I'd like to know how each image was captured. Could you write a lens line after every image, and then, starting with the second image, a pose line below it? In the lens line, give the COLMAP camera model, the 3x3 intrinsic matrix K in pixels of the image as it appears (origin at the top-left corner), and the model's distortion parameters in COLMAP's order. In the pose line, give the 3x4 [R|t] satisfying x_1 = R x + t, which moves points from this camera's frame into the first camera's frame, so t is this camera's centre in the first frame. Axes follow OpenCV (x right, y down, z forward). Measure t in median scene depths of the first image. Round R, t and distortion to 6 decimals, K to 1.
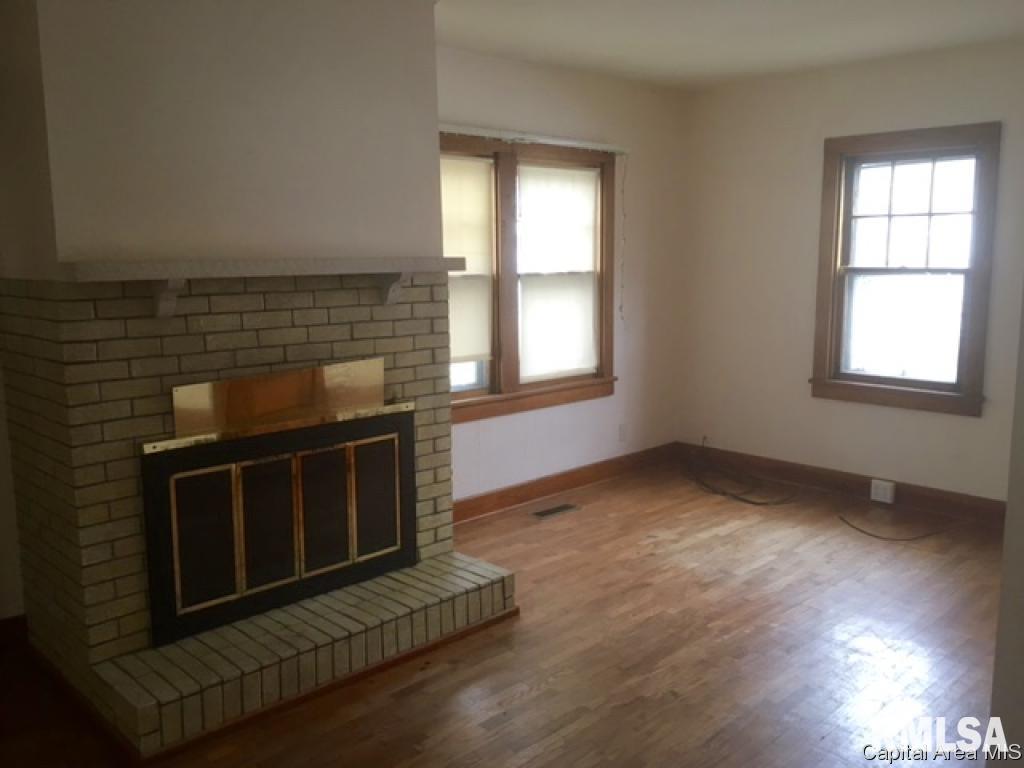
lens RADIAL K [[878.2, 0, 512.0], [0, 878.2, 384.0], [0, 0, 1]] dist [0.031225, -0.005146]
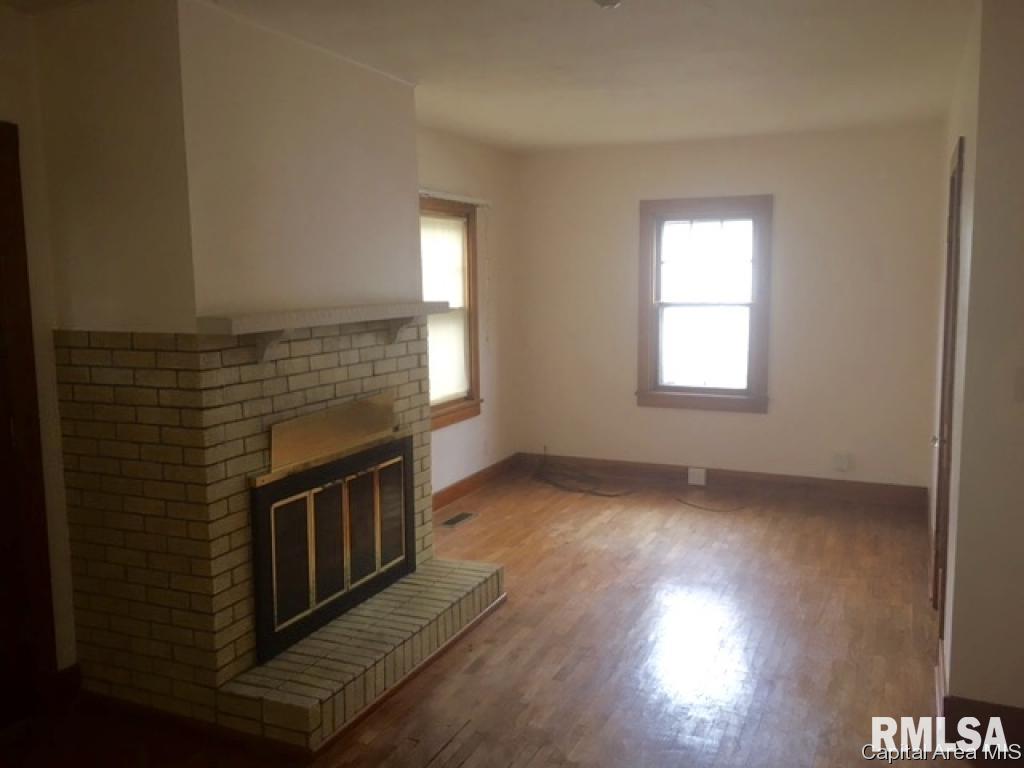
lens RADIAL K [[878.2, 0, 512.0], [0, 878.2, 384.0], [0, 0, 1]] dist [0.031225, -0.005146]
pose [[0.926299, -0.048398, 0.373668, -0.415257], [0.058699, 0.998144, -0.016229, -0.009985], [-0.372189, 0.036966, 0.927420, -0.114588]]
